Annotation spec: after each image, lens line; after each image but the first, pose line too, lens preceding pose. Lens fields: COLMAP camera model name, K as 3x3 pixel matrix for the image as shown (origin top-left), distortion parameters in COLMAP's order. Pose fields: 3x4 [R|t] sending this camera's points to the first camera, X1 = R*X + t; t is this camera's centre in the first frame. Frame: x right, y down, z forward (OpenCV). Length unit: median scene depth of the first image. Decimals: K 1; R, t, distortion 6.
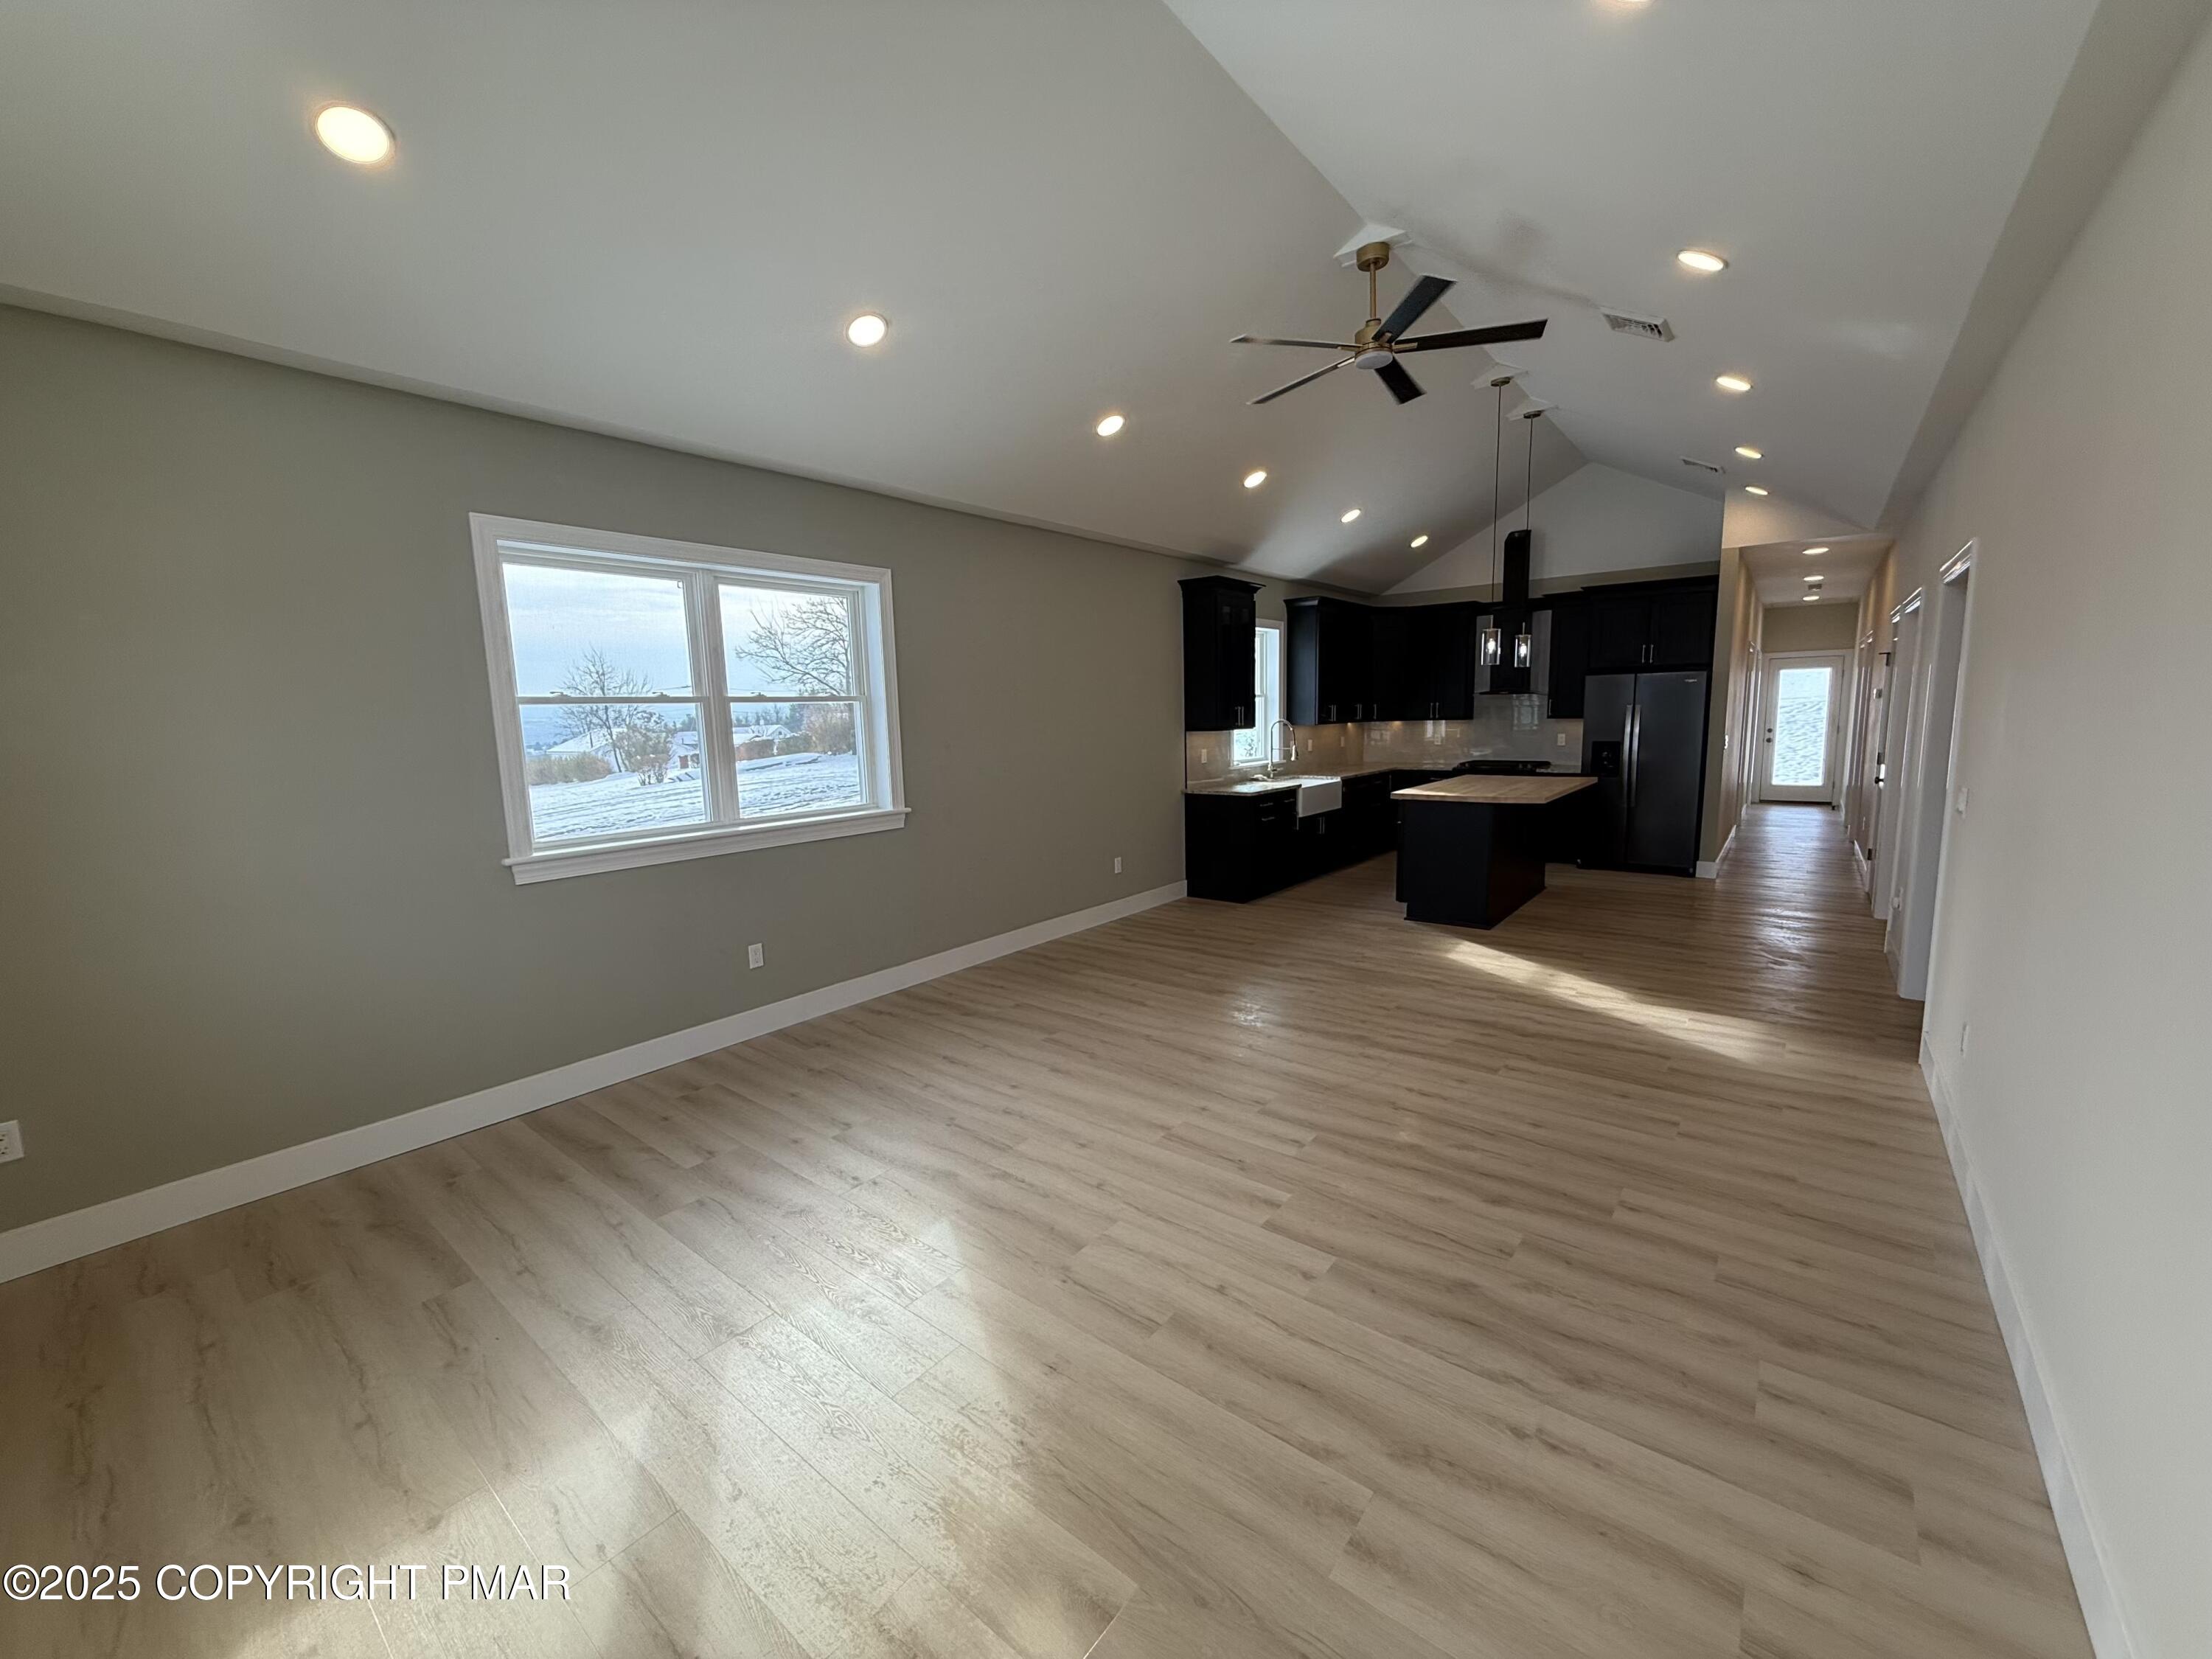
lens RADIAL K [[880.3, 0, 1095.2], [0, 880.3, 836.2], [0, 0, 1]] dist [0.001306, 0.000256]
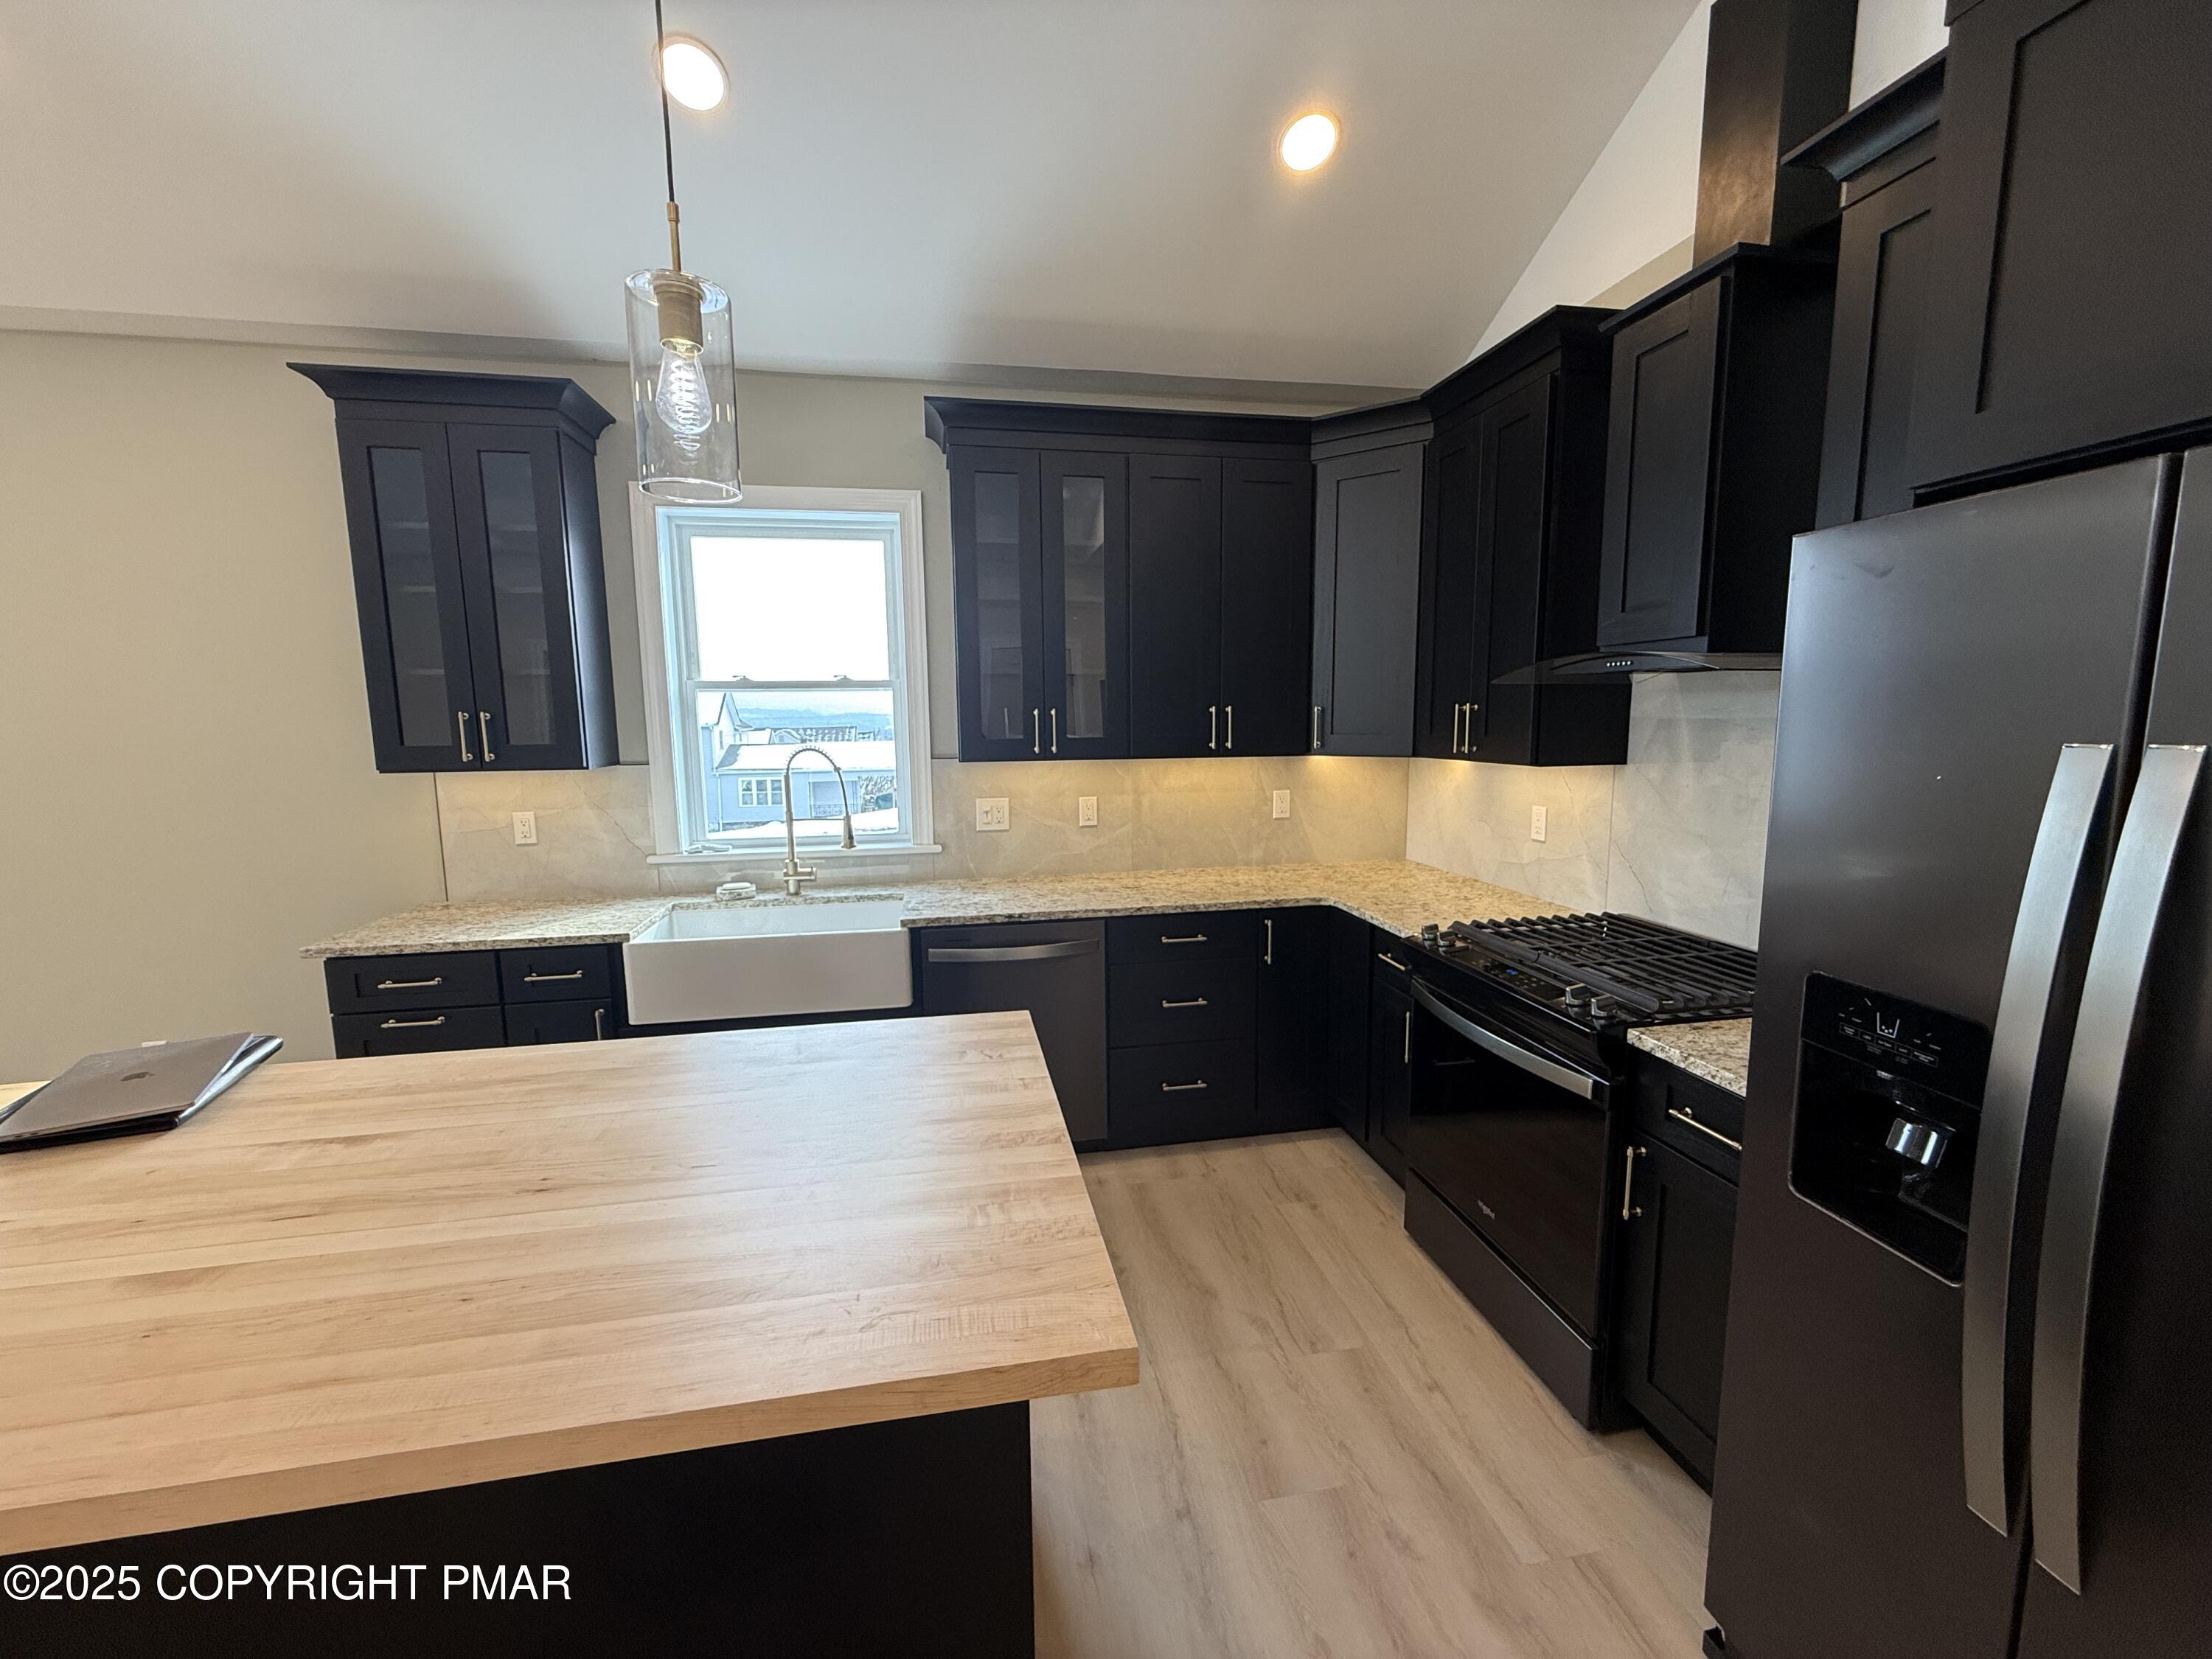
lens RADIAL K [[880.3, 0, 1113.0], [0, 880.3, 827.3], [0, 0, 1]] dist [0.001306, 0.000256]
pose [[0.760530, 0.097501, -0.641940, 0.375464], [-0.098561, 0.994540, 0.034287, -0.082493], [0.641778, 0.037194, 0.765988, 0.531901]]
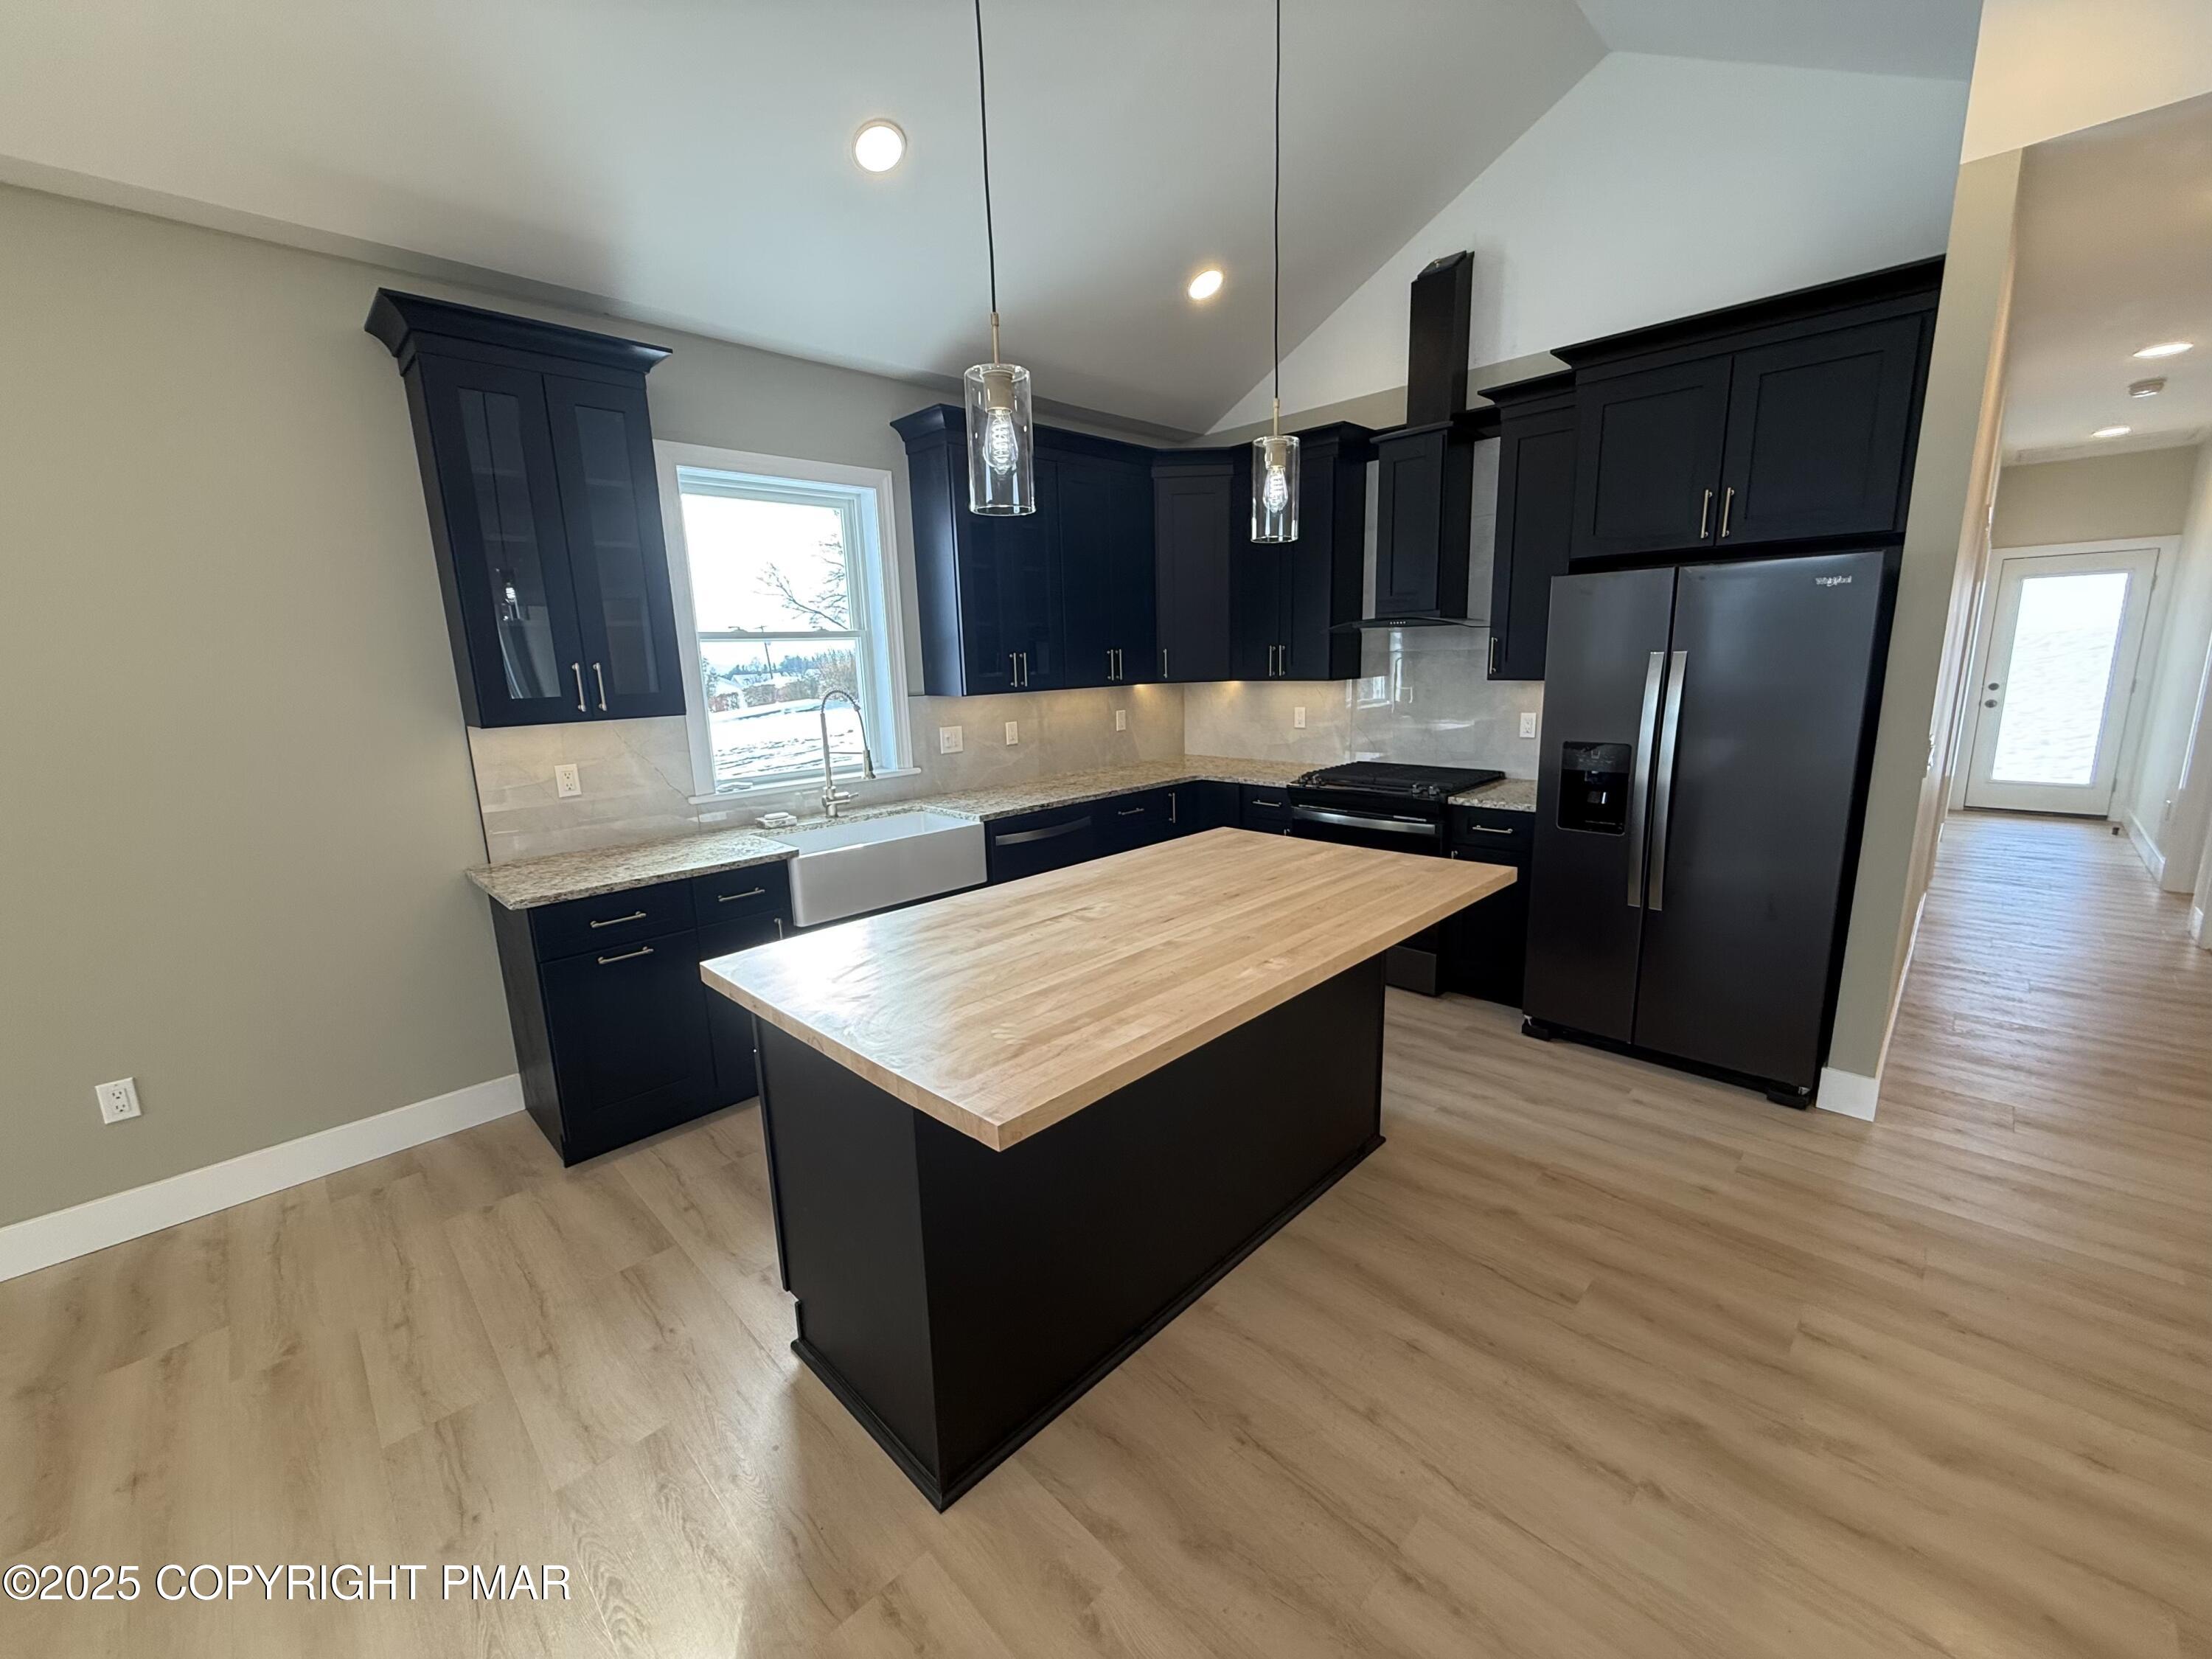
lens RADIAL K [[880.3, 0, 1100.0], [0, 880.3, 831.4], [0, 0, 1]] dist [0.001306, 0.000256]
pose [[0.994022, 0.015853, -0.108026, 0.261466], [-0.009124, 0.998003, 0.062498, -0.059036], [0.108801, -0.061138, 0.992182, 0.377210]]
